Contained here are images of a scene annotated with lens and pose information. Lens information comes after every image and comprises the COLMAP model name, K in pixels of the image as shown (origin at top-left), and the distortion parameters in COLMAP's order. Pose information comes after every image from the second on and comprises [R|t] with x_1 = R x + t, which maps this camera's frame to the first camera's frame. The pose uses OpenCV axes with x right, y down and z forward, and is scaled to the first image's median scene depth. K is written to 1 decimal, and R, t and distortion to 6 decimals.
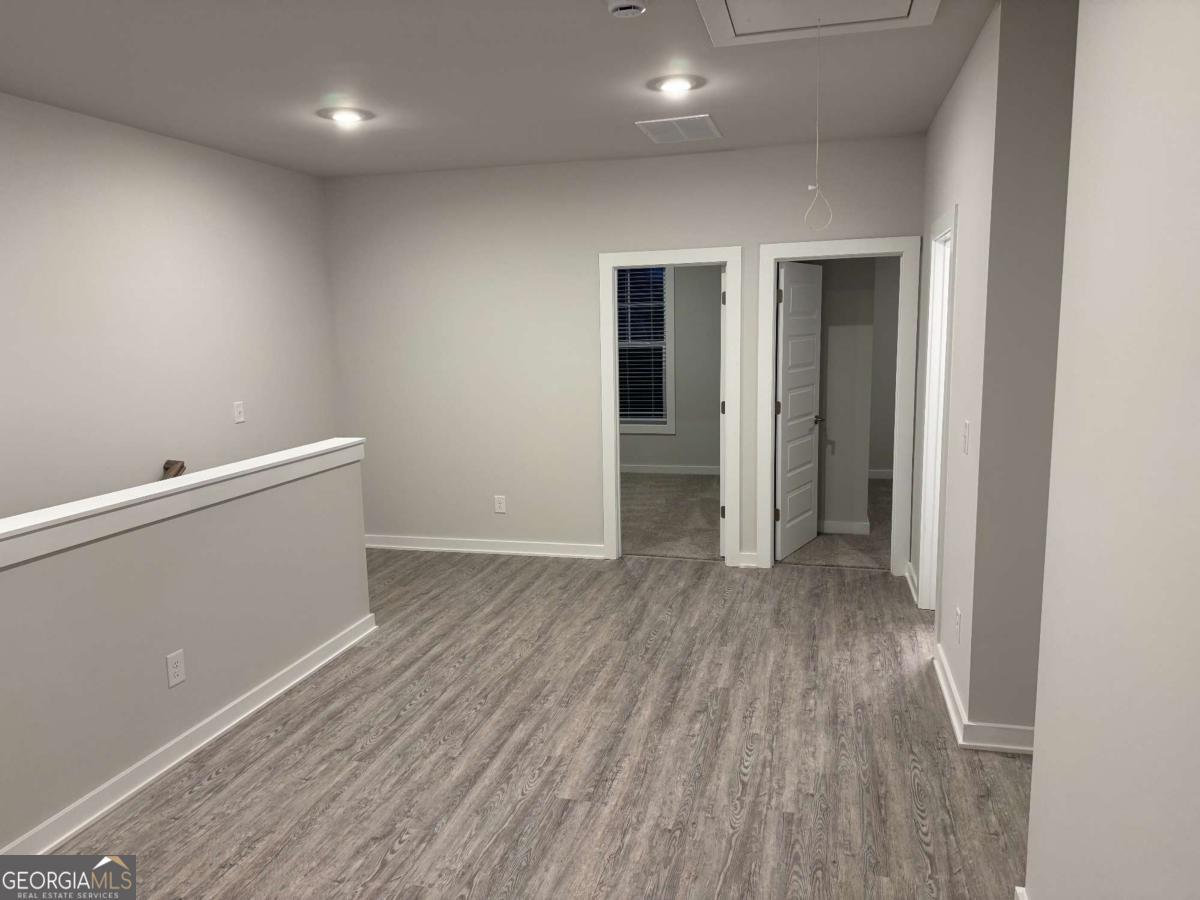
lens RADIAL K [[840.4, 0, 607.9], [0, 840.4, 451.1], [0, 0, 1]] dist [0.077109, -0.093009]
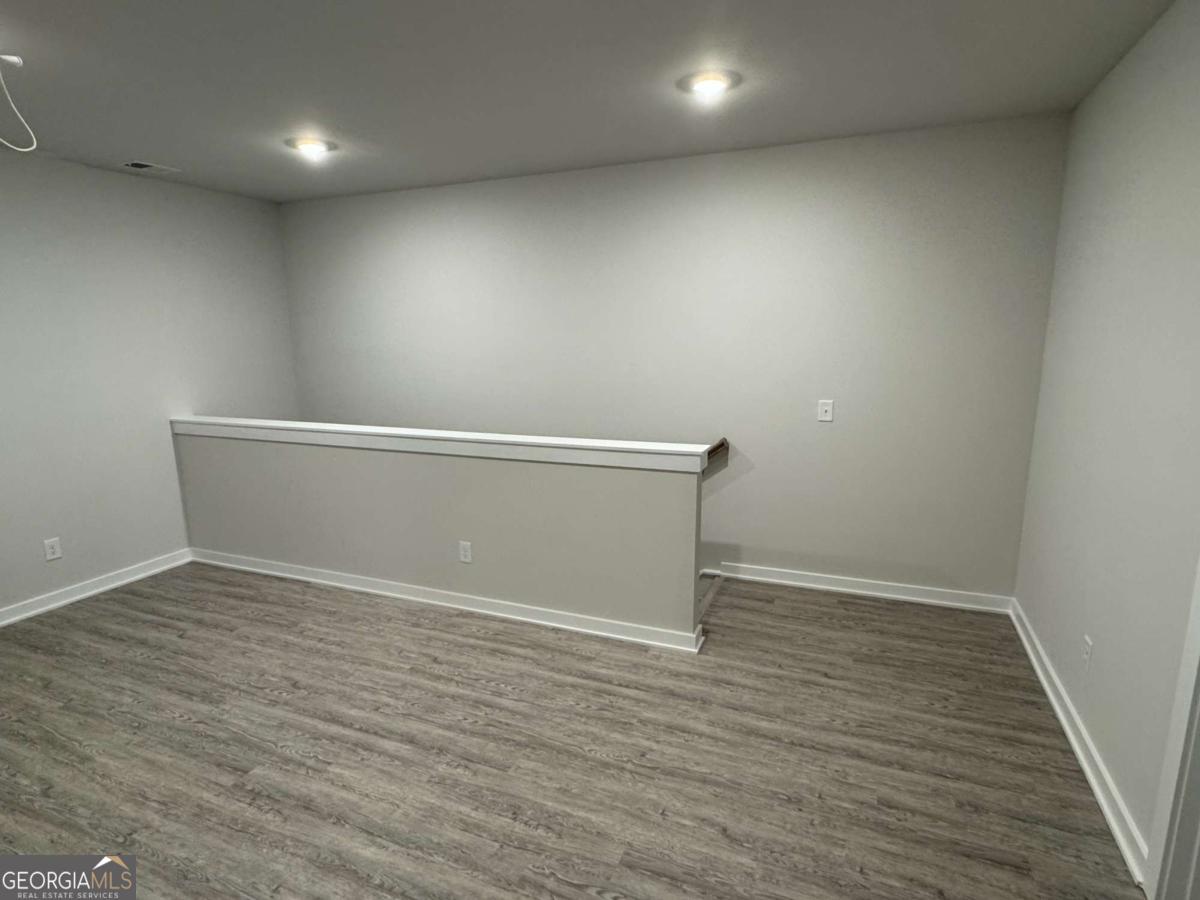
lens RADIAL K [[633.7, 0, 589.2], [0, 633.7, 485.4], [0, 0, 1]] dist [0.003314, 0.001417]
pose [[-0.148556, 0.260308, -0.954029, 0.457420], [-0.128810, 0.951421, 0.279654, -0.185945], [0.980479, 0.164433, -0.107809, 1.150868]]
